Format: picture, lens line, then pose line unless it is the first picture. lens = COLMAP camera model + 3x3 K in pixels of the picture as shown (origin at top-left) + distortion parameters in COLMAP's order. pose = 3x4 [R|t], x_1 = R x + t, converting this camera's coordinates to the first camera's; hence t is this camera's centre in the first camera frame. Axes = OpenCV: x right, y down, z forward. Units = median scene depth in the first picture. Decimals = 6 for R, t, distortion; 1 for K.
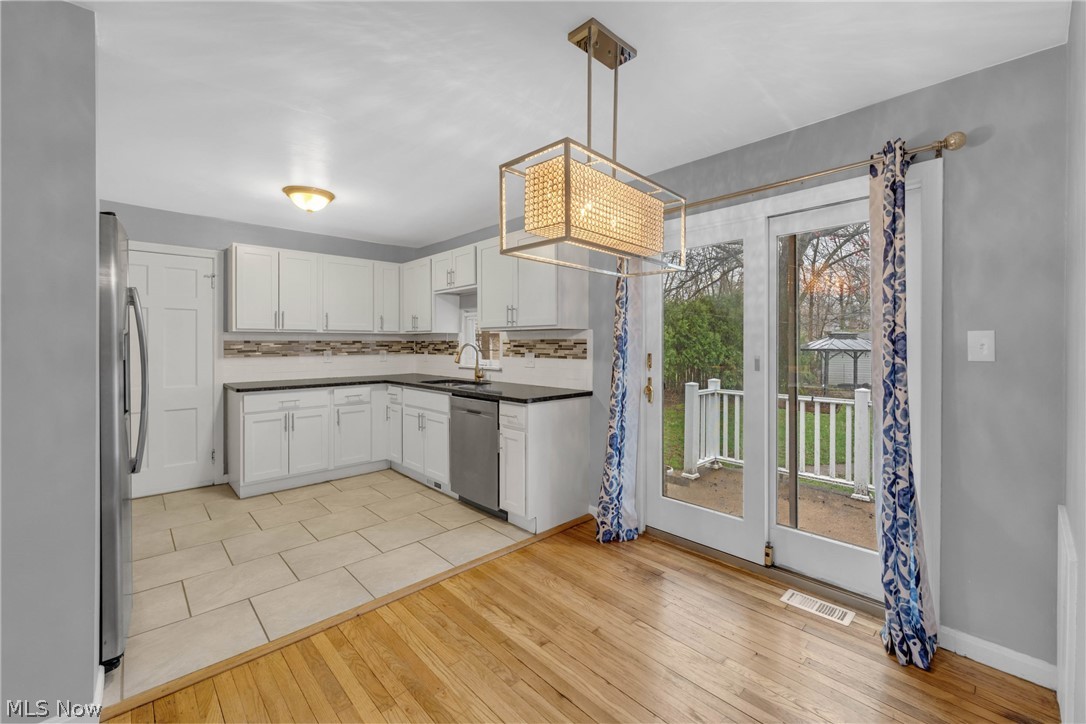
lens RADIAL K [[444.5, 0, 547.4], [0, 444.5, 344.7], [0, 0, 1]] dist [0.000360, -0.001454]
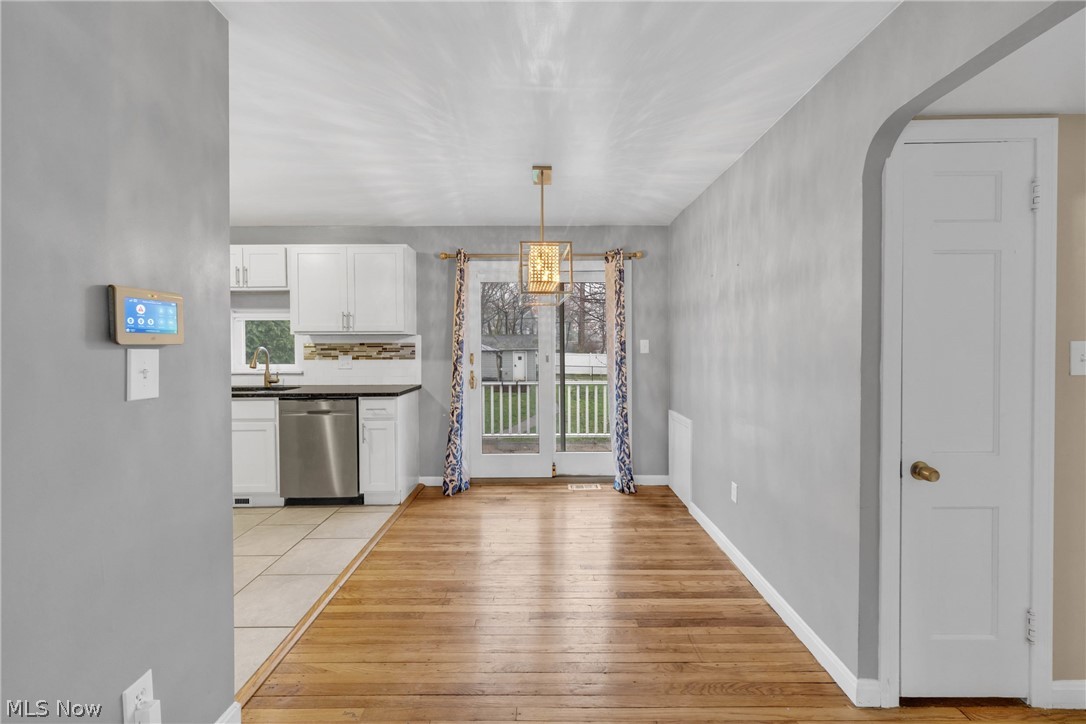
lens RADIAL K [[444.5, 0, 542.2], [0, 444.5, 347.1], [0, 0, 1]] dist [0.000360, -0.001454]
pose [[0.684686, -0.006826, 0.728807, -0.604200], [0.006533, 0.999973, 0.003228, -0.002665], [-0.728809, 0.002551, 0.684712, -0.103351]]
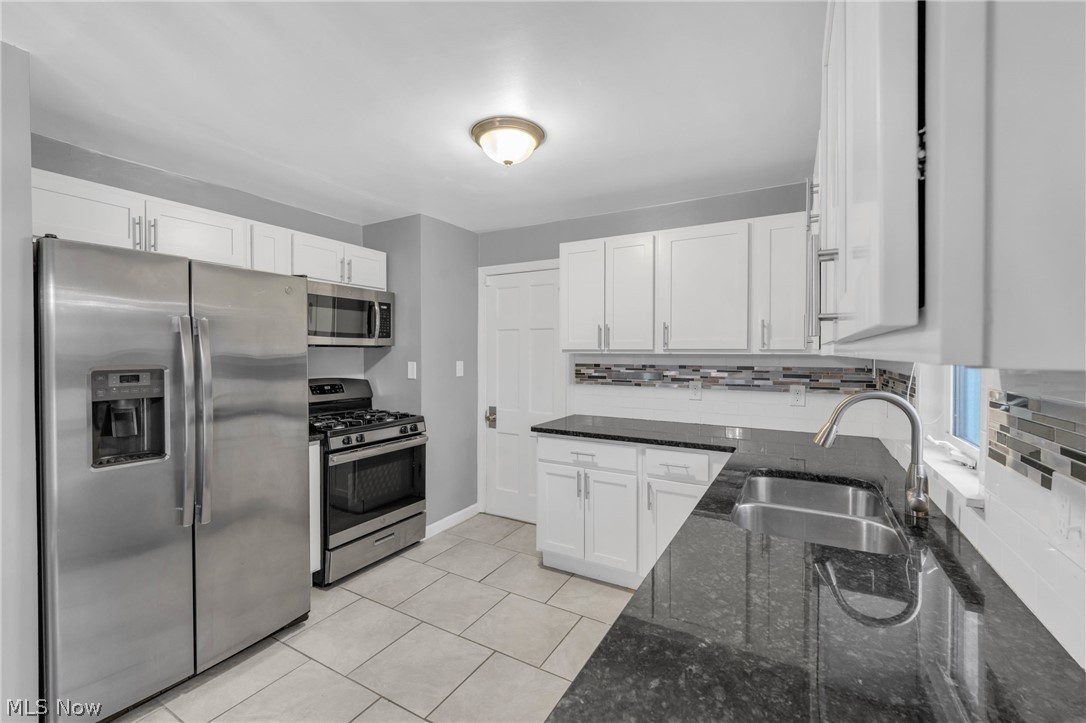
lens RADIAL K [[444.5, 0, 542.4], [0, 444.5, 358.6], [0, 0, 1]] dist [0.000360, -0.001454]
pose [[0.289199, 0.012537, -0.957187, 0.078707], [-0.005426, 0.999920, 0.011457, -0.037344], [0.957254, 0.001881, 0.289244, 0.910357]]
